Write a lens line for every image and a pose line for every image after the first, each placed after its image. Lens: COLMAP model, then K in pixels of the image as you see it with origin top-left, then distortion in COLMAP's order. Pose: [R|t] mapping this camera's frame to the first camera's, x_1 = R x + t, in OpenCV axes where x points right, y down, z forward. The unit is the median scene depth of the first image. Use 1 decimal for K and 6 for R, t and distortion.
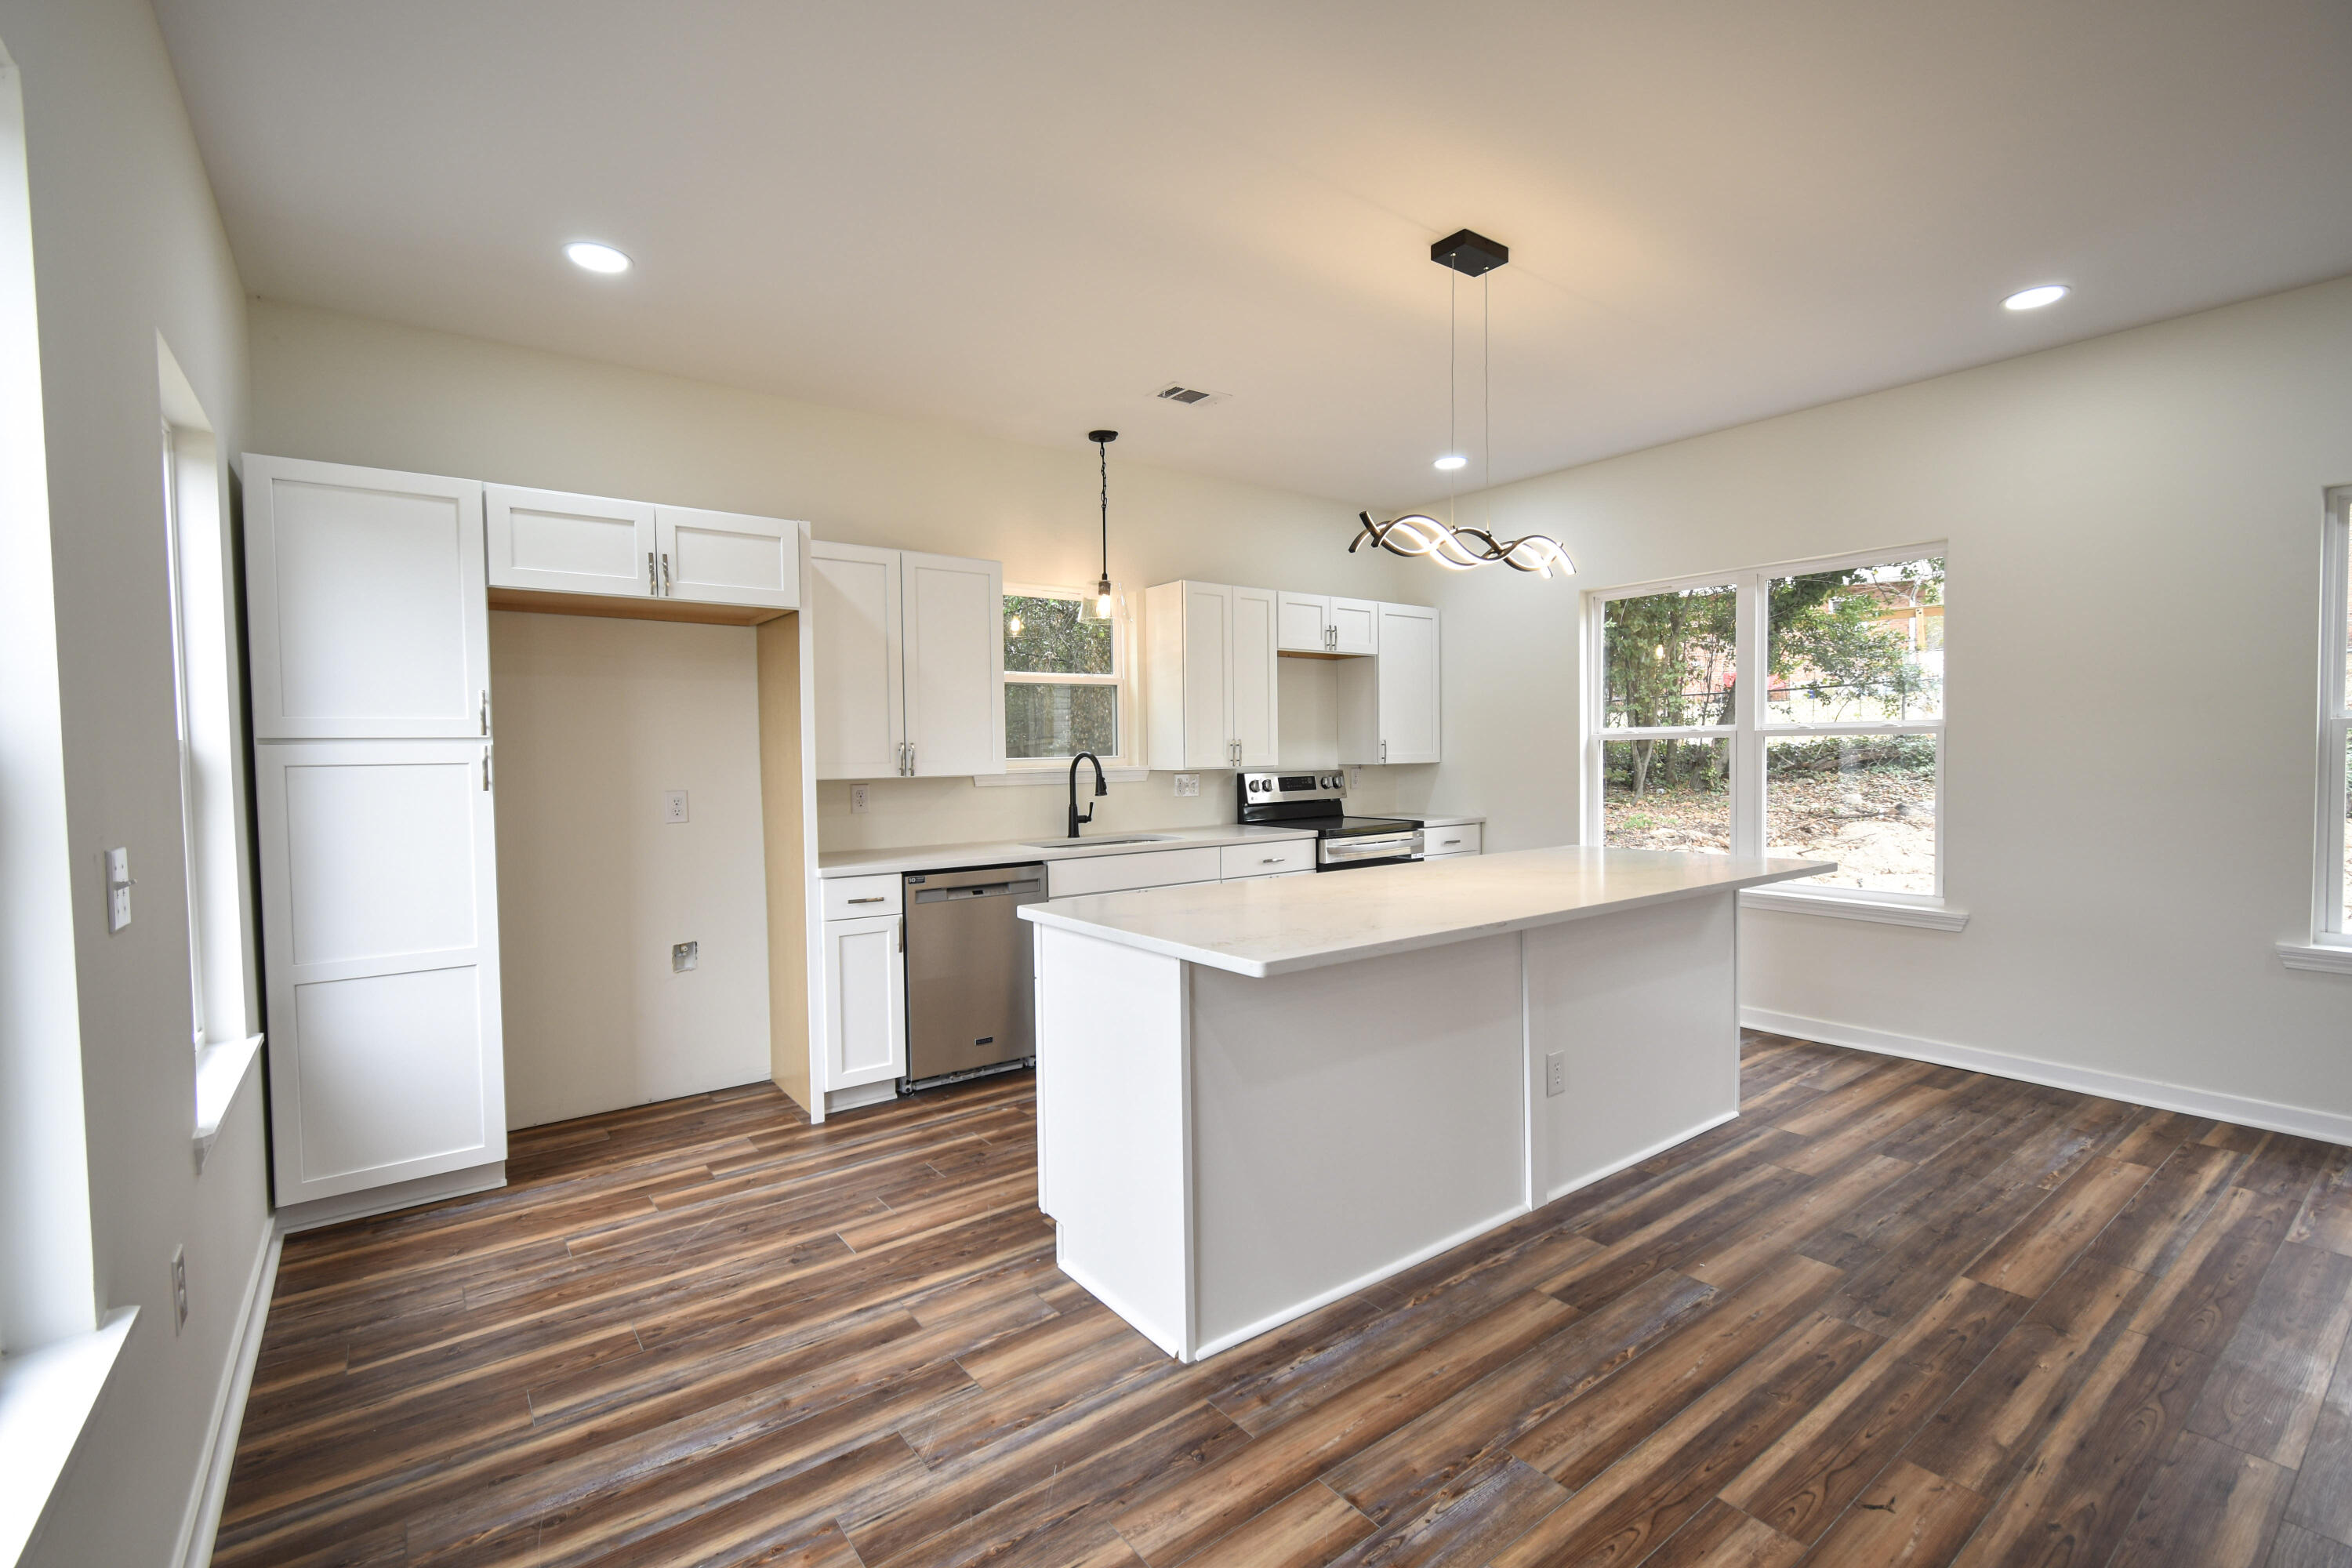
lens RADIAL K [[1034.8, 0, 1162.7], [0, 1034.8, 784.9], [0, 0, 1]] dist [0.009981, -0.000318]
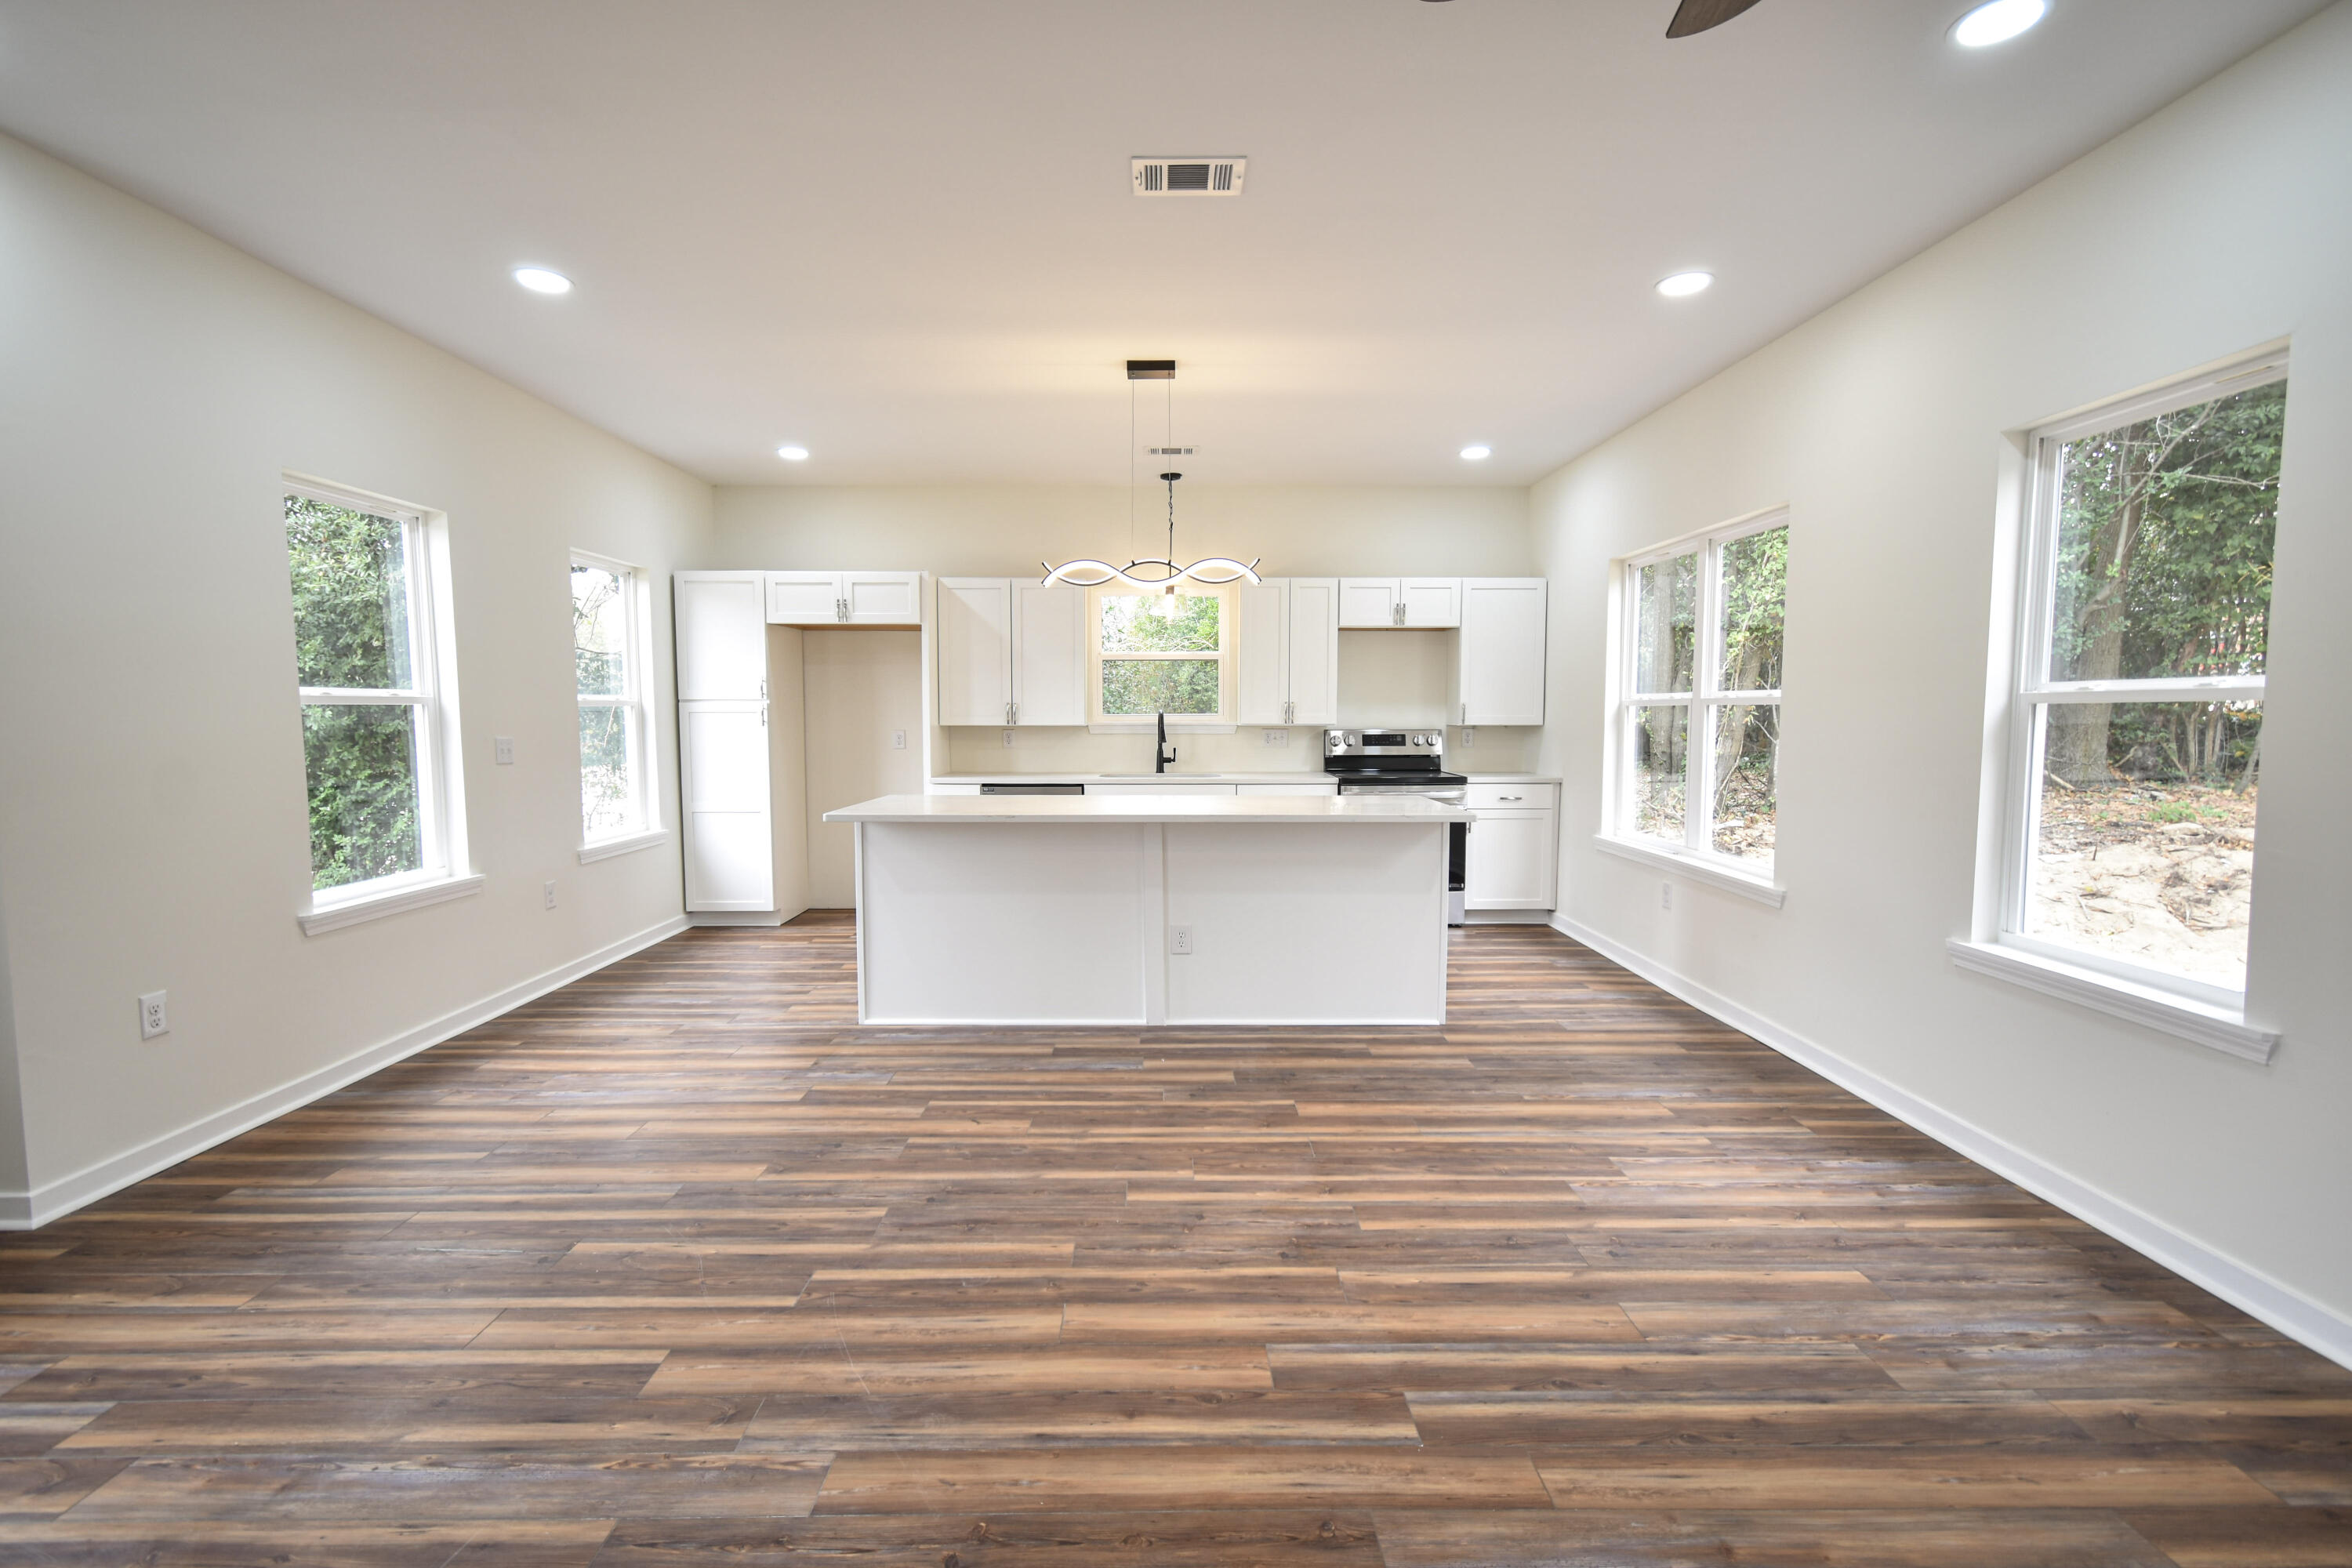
lens RADIAL K [[1034.8, 0, 1162.7], [0, 1034.8, 784.9], [0, 0, 1]] dist [0.009981, -0.000318]
pose [[0.804841, 0.056288, -0.590815, 1.000964], [-0.029599, 0.998060, 0.054766, -0.011605], [0.592752, -0.026590, 0.804946, -0.140011]]
